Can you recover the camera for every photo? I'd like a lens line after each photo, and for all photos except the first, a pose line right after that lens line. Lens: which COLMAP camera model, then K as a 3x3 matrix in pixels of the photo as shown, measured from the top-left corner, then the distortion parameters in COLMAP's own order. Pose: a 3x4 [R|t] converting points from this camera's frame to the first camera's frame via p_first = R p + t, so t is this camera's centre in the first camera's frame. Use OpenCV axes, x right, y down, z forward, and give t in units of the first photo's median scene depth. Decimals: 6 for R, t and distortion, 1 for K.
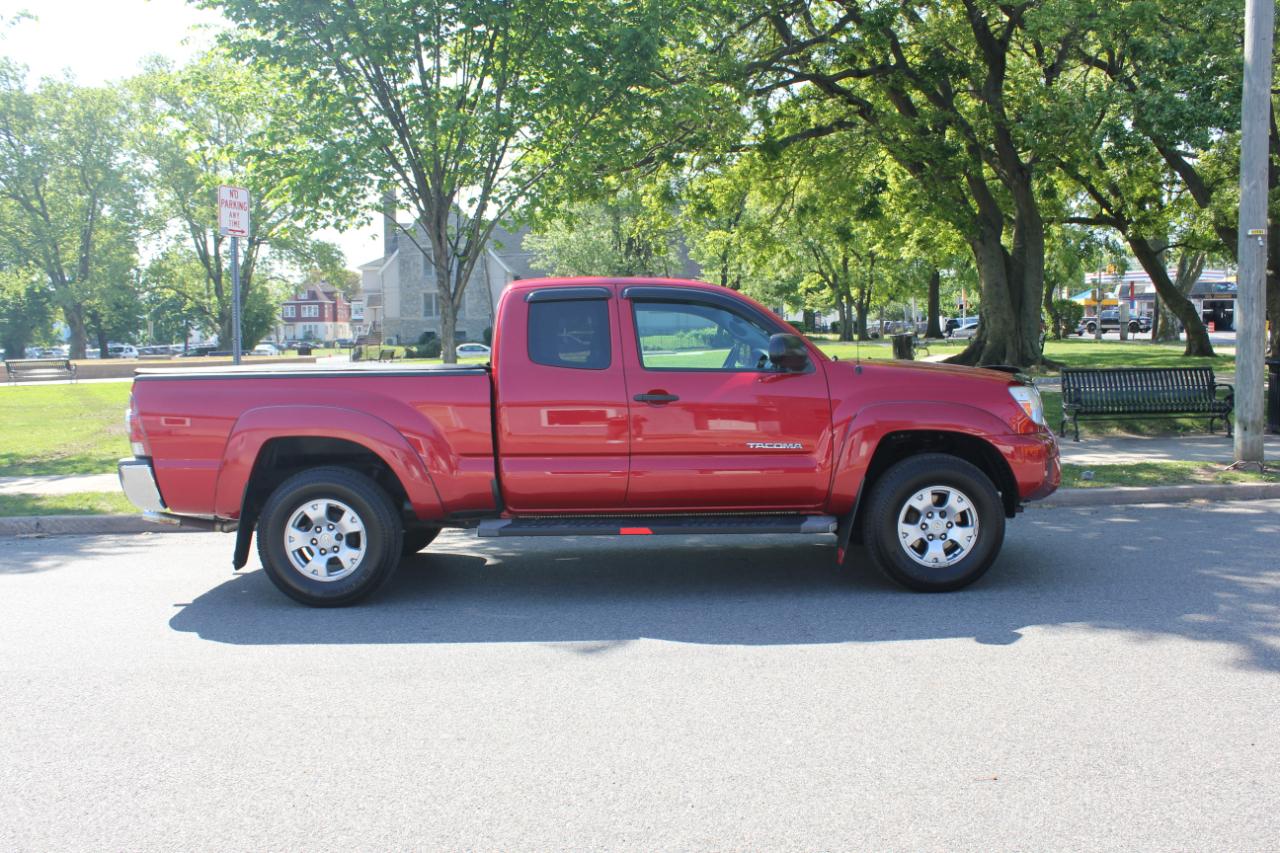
lens RADIAL K [[1152.7, 0, 641.6], [0, 1152.7, 470.5], [0, 0, 1]] dist [-0.119967, 0.039227]
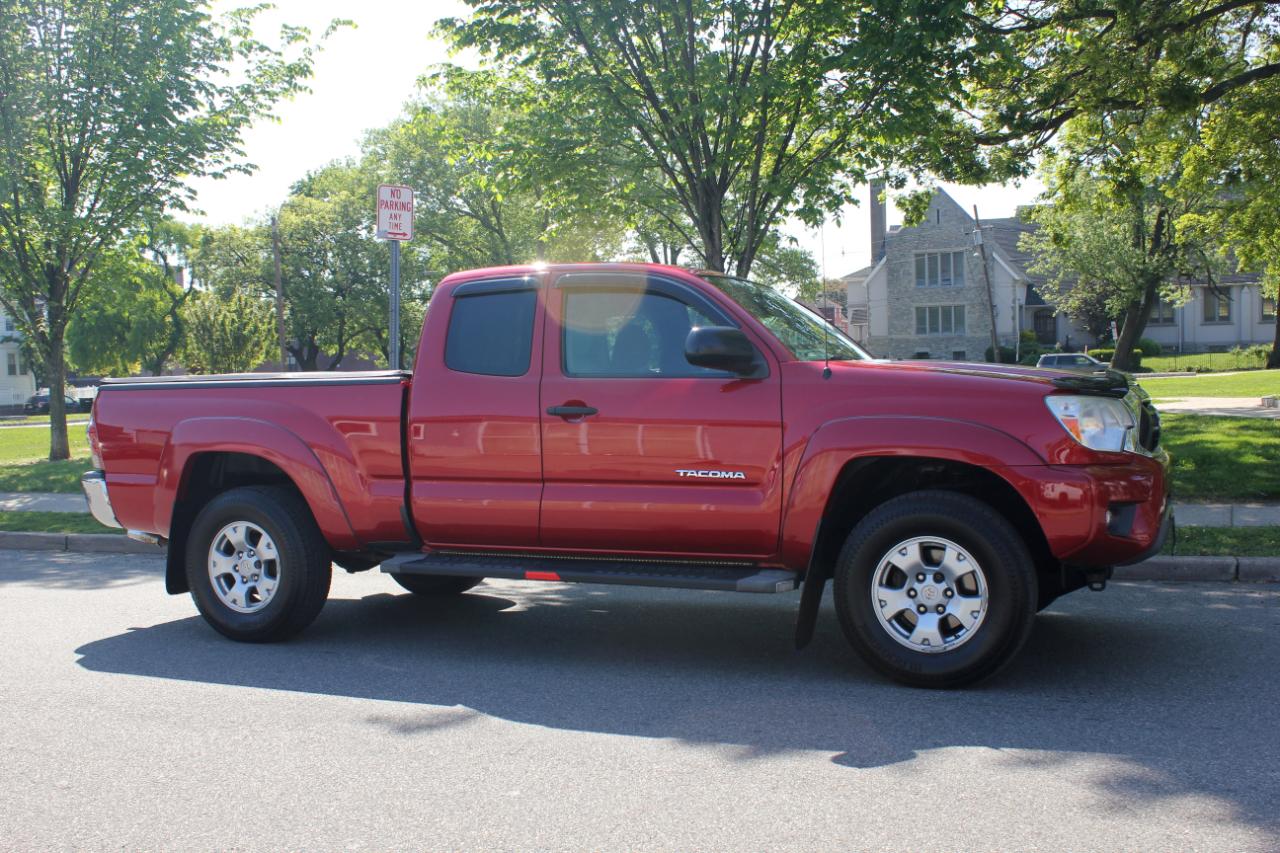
lens RADIAL K [[1353.0, 0, 632.9], [0, 1353.0, 448.1], [0, 0, 1]] dist [-0.078880, 0.000000]
pose [[0.905312, 0.014865, -0.424488, 0.416466], [-0.036787, 0.998376, -0.043495, 0.001928], [0.423152, 0.054992, 0.904388, 0.156920]]
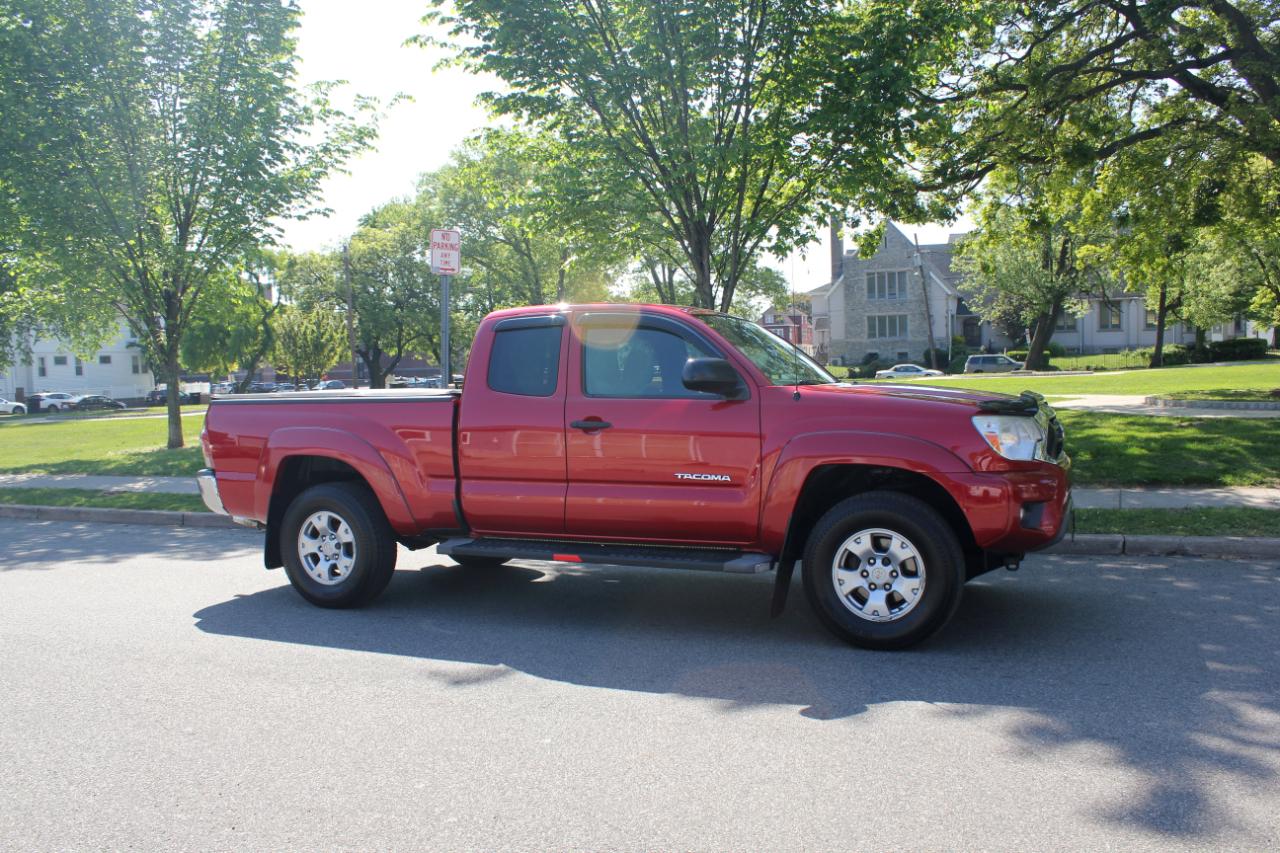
lens RADIAL K [[1104.2, 0, 636.6], [0, 1104.2, 444.7], [0, 0, 1]] dist [-0.133760, 0.059783]
pose [[0.905124, 0.019907, -0.424681, 0.417657], [-0.035588, 0.998945, -0.029023, -0.018430], [0.423655, 0.041383, 0.904878, 0.147307]]
